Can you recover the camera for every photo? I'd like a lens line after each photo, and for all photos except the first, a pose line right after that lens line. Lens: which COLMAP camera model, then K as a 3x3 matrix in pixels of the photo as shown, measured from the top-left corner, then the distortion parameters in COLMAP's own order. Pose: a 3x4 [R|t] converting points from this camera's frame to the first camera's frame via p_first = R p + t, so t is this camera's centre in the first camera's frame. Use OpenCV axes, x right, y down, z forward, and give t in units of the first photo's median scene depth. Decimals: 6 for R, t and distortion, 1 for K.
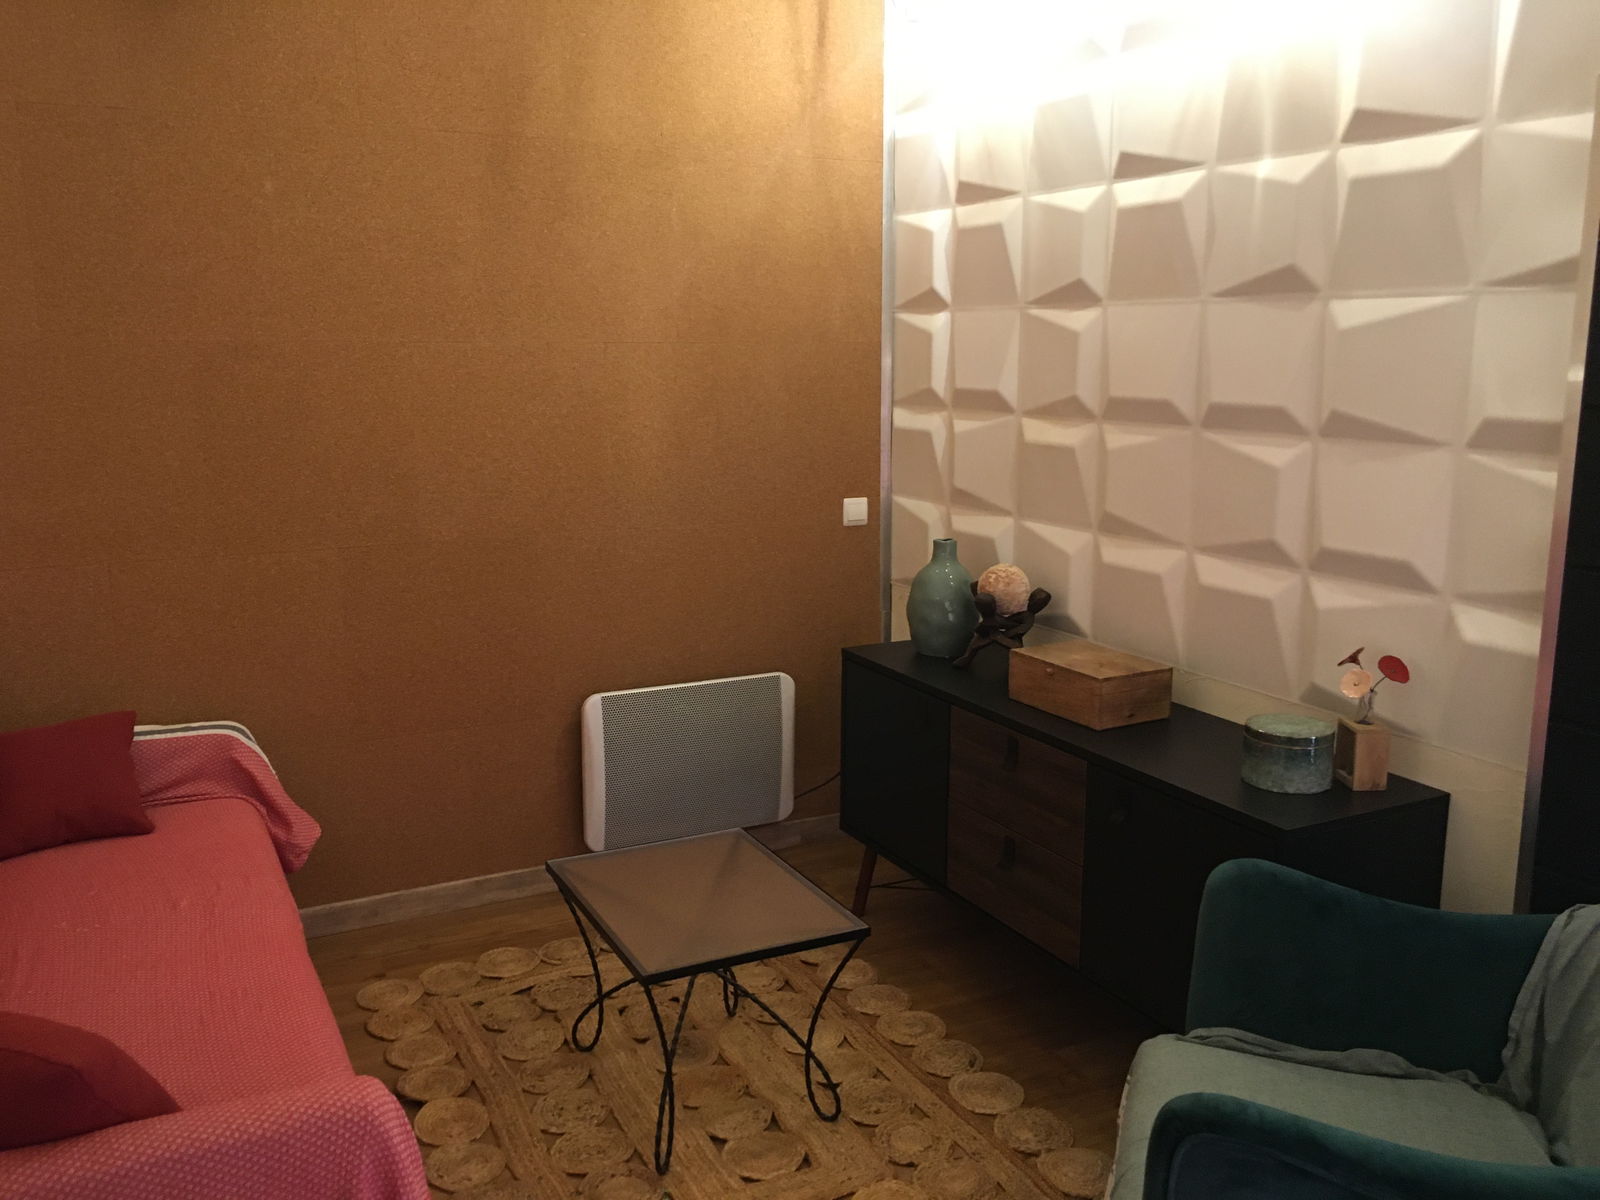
lens RADIAL K [[1372.6, 0, 800.0], [0, 1372.6, 600.0], [0, 0, 1]] dist [0.093685, -0.106710]
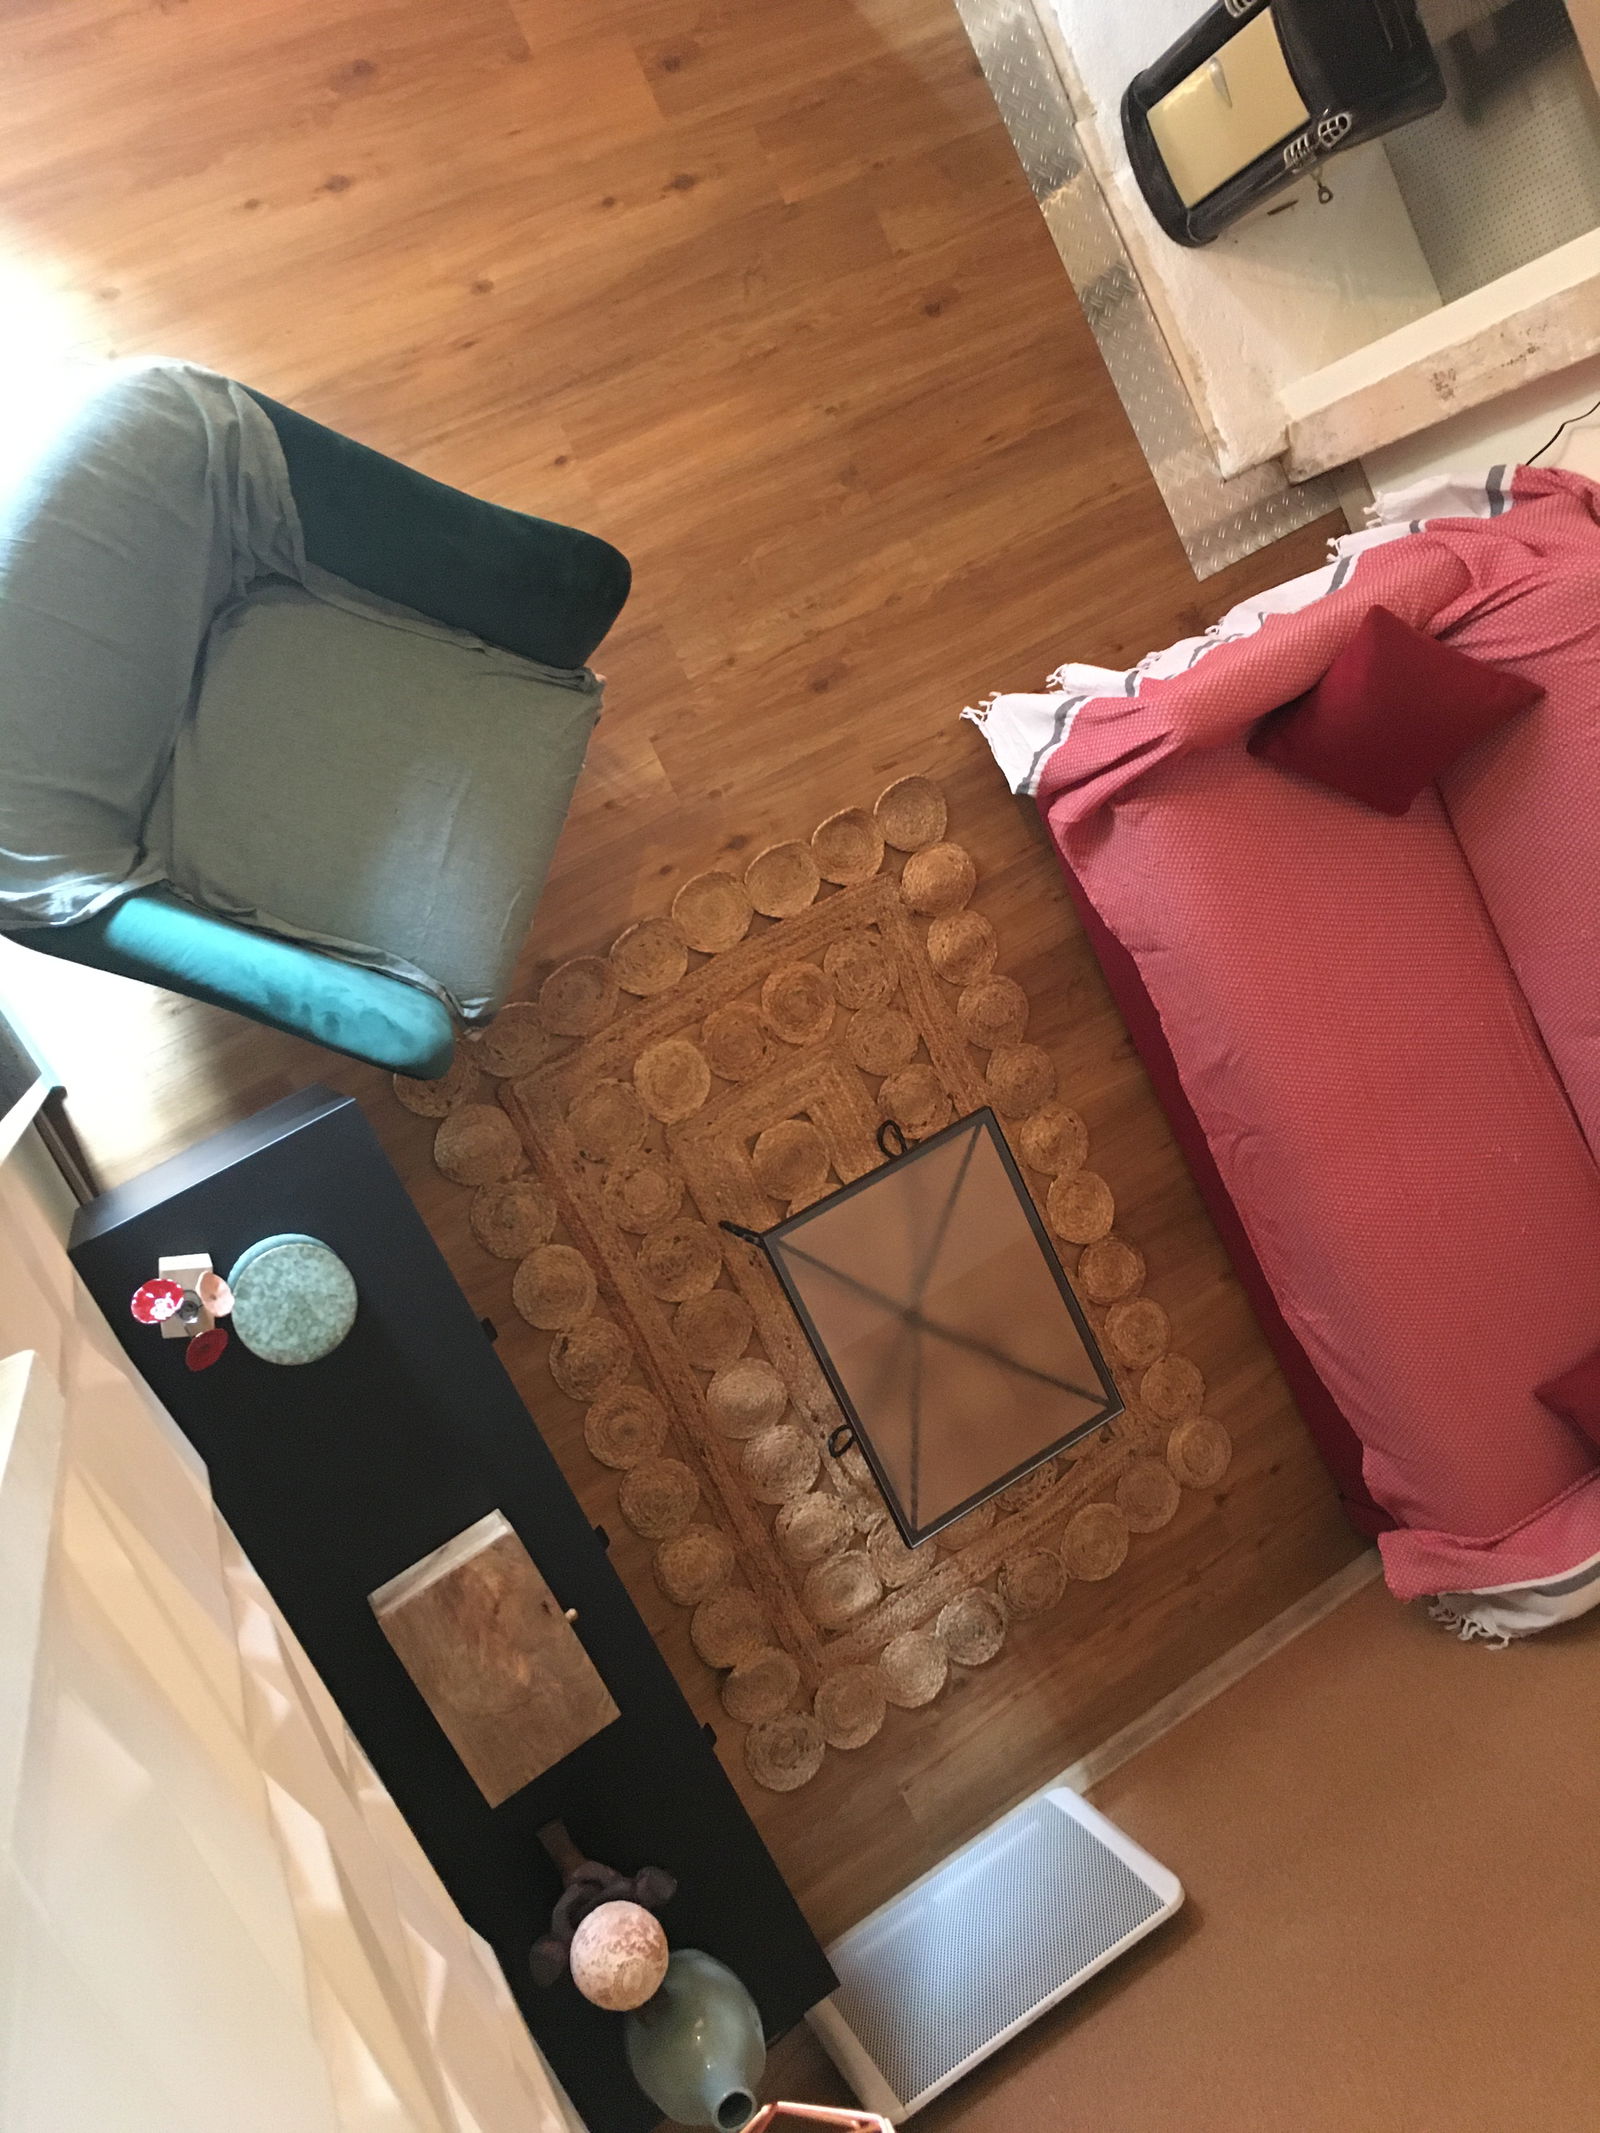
lens RADIAL K [[1829.8, 0, 800.0], [0, 1829.8, 1066.5], [0, 0, 1]] dist [0.093685, -0.106710]
pose [[-0.935437, 0.012129, -0.353284, 0.387191], [-0.346909, -0.223484, 0.910884, -0.703618], [-0.067906, 0.974632, 0.213263, 0.592749]]
